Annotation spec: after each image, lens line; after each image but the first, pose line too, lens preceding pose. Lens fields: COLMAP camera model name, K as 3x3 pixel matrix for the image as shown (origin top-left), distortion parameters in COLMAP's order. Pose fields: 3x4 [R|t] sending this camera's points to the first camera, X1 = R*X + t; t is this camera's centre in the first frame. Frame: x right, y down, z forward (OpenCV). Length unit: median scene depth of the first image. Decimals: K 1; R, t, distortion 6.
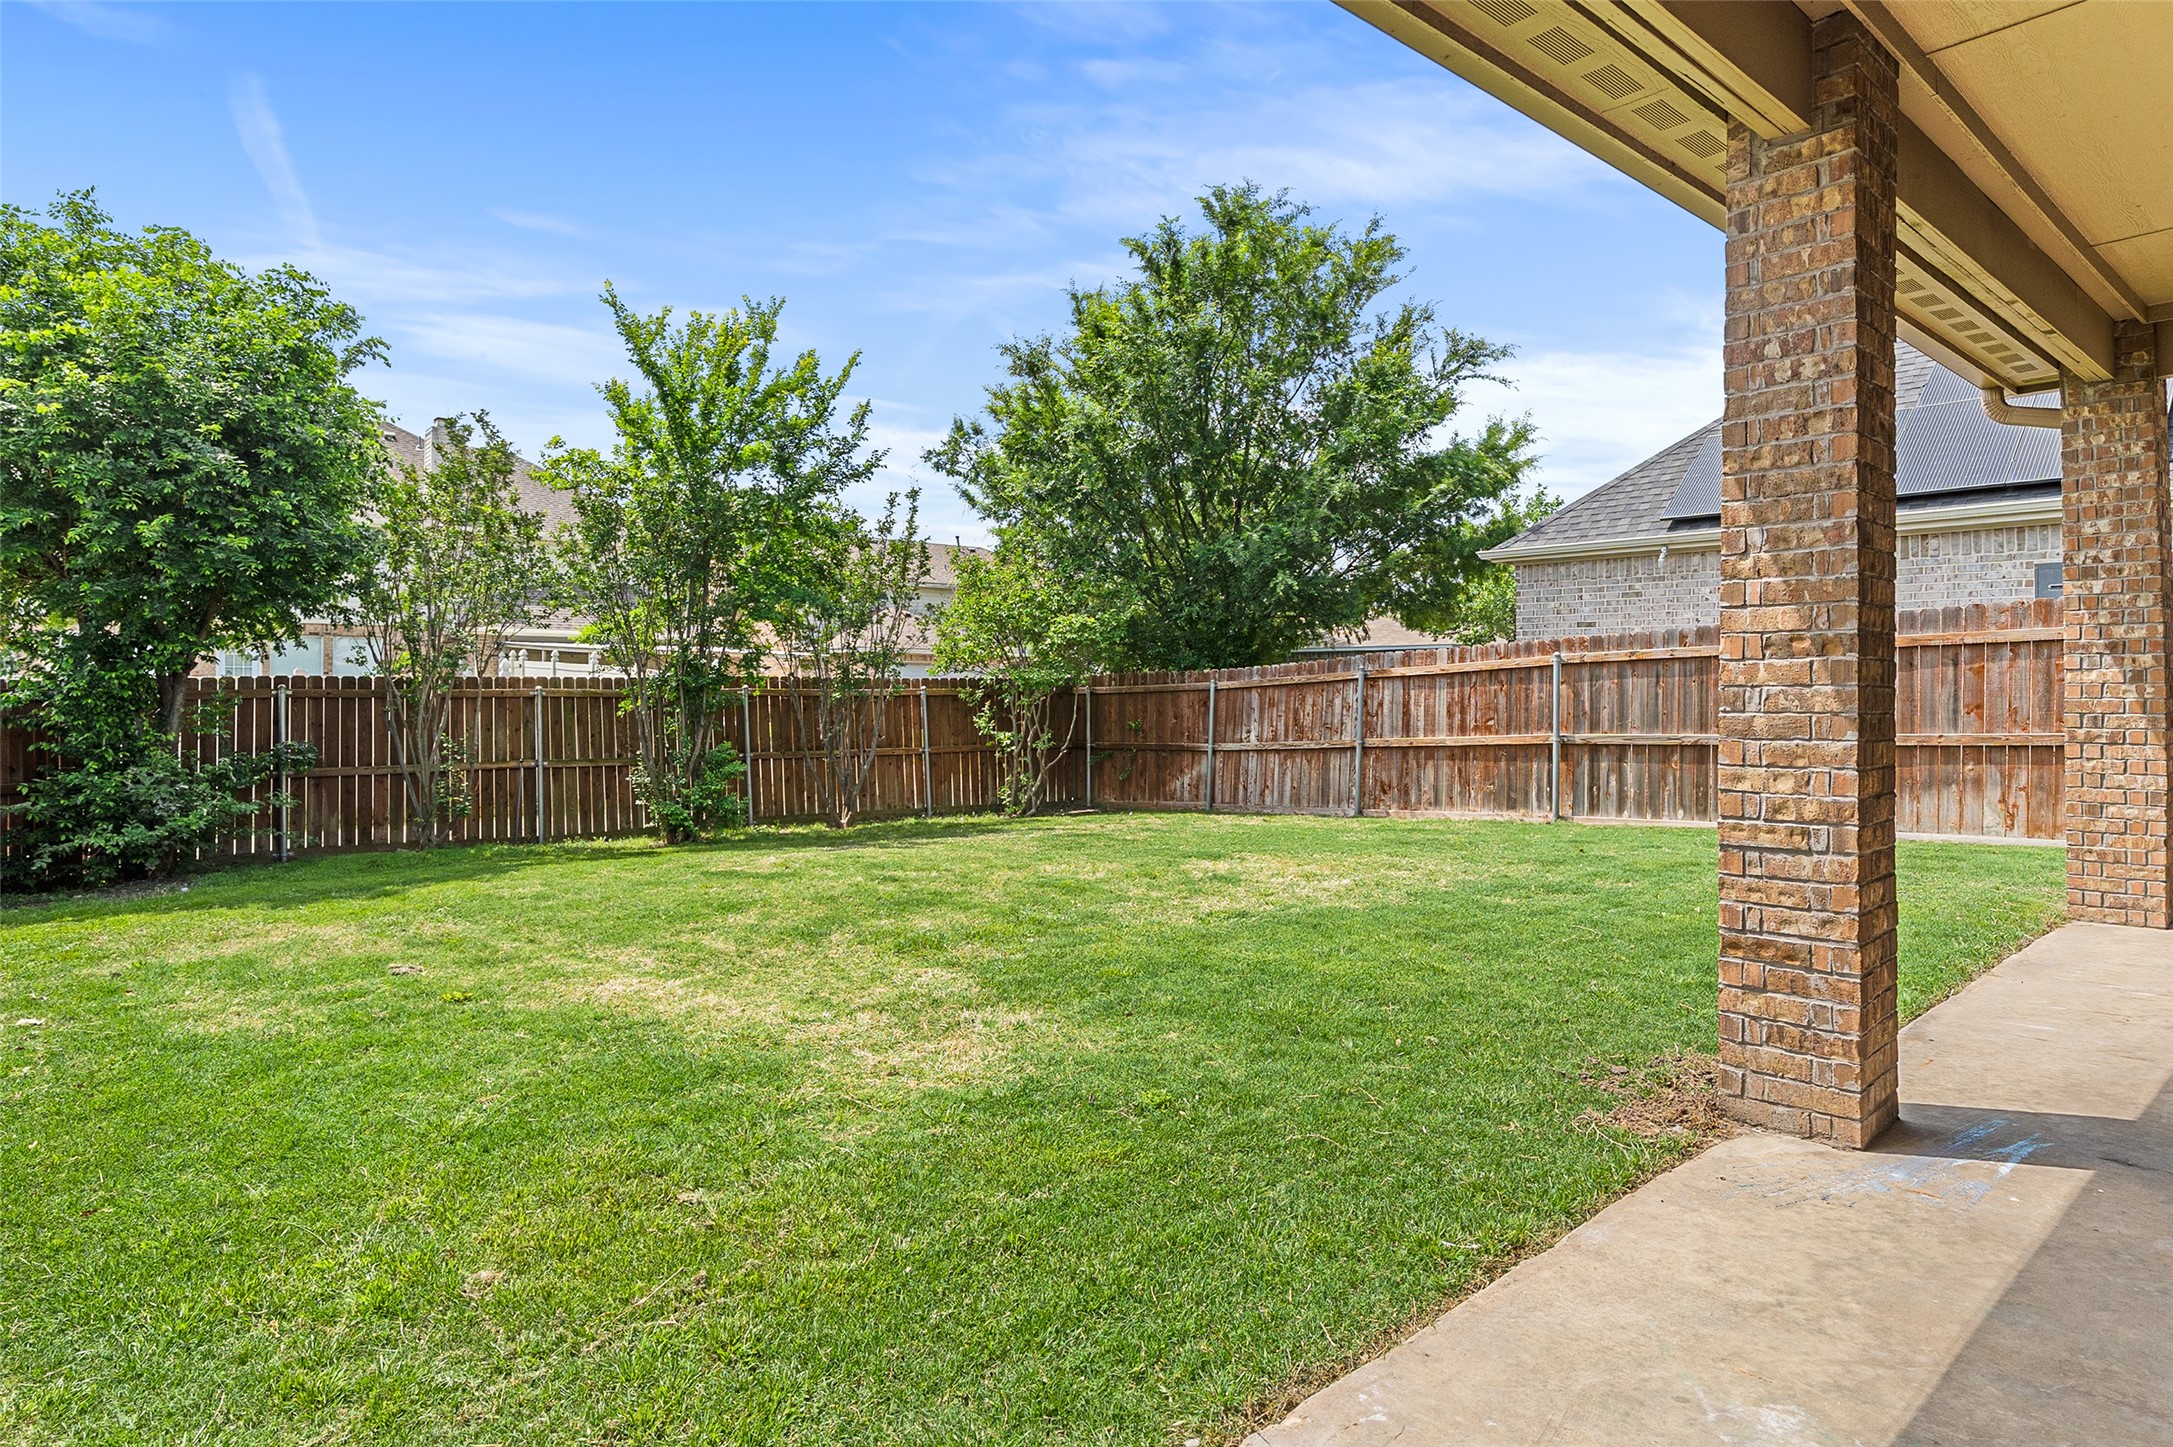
lens RADIAL K [[1176.1, 0, 1072.4], [0, 1176.1, 685.1], [0, 0, 1]] dist [-0.005909, 0.003953]
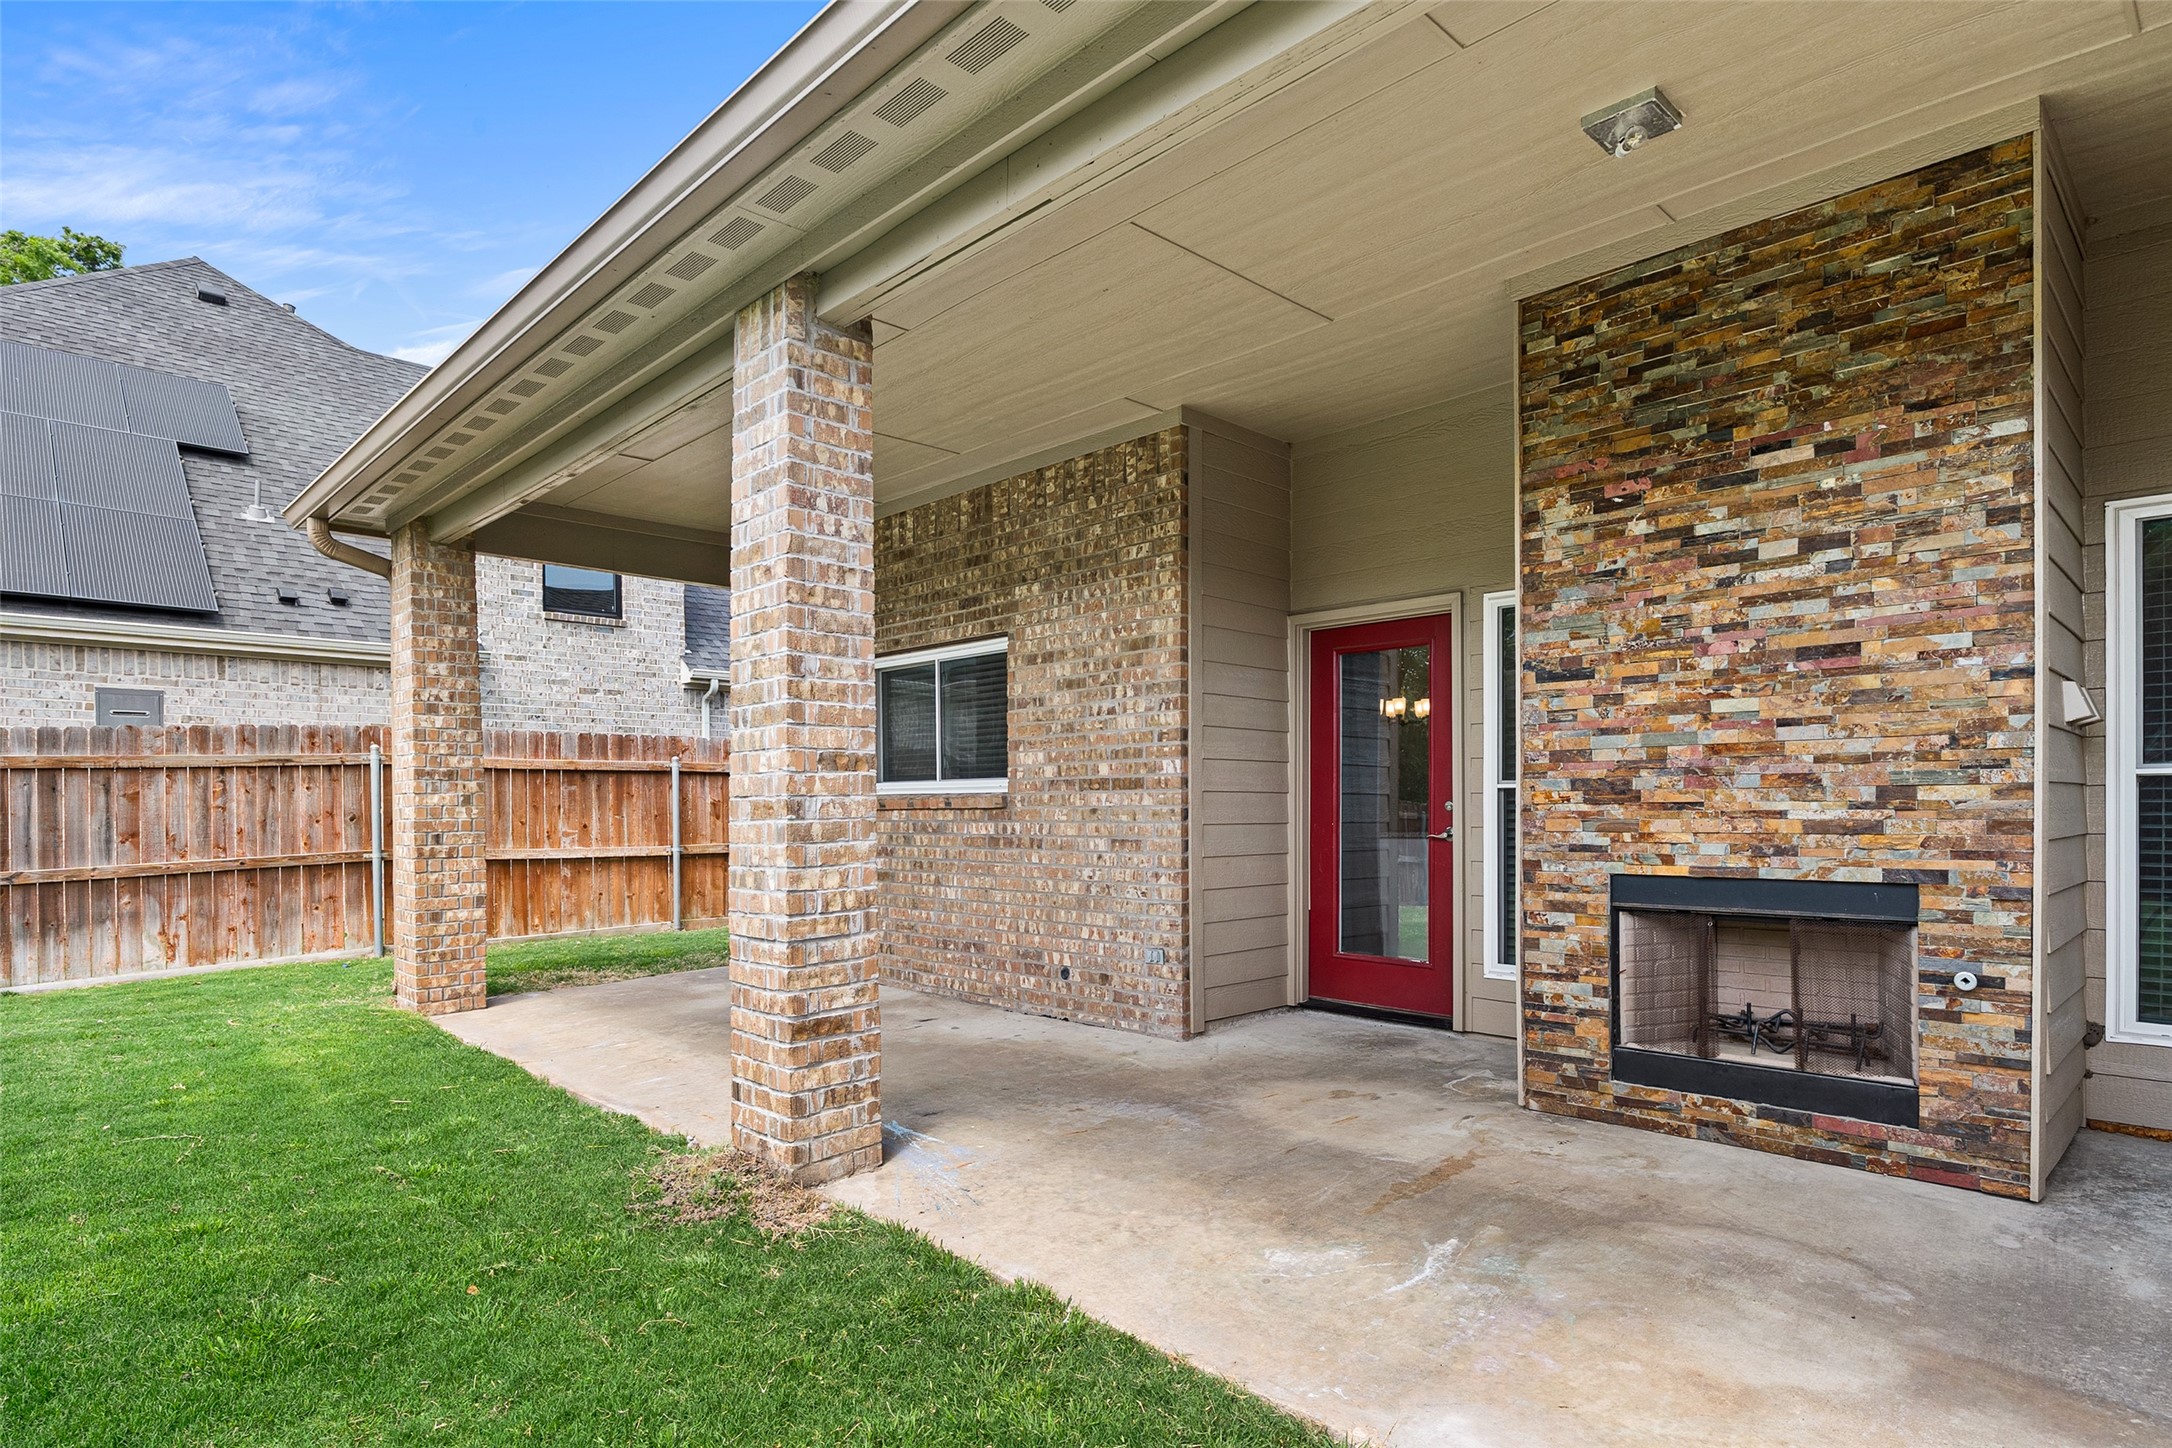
lens RADIAL K [[1175.5, 0, 1073.2], [0, 1175.5, 810.4], [0, 0, 1]] dist [-0.005909, 0.003953]
pose [[-0.065985, 0.001364, 0.997820, -0.312860], [0.010075, 0.999949, -0.000700, 0.010060], [-0.997770, 0.010007, -0.065995, 0.458088]]
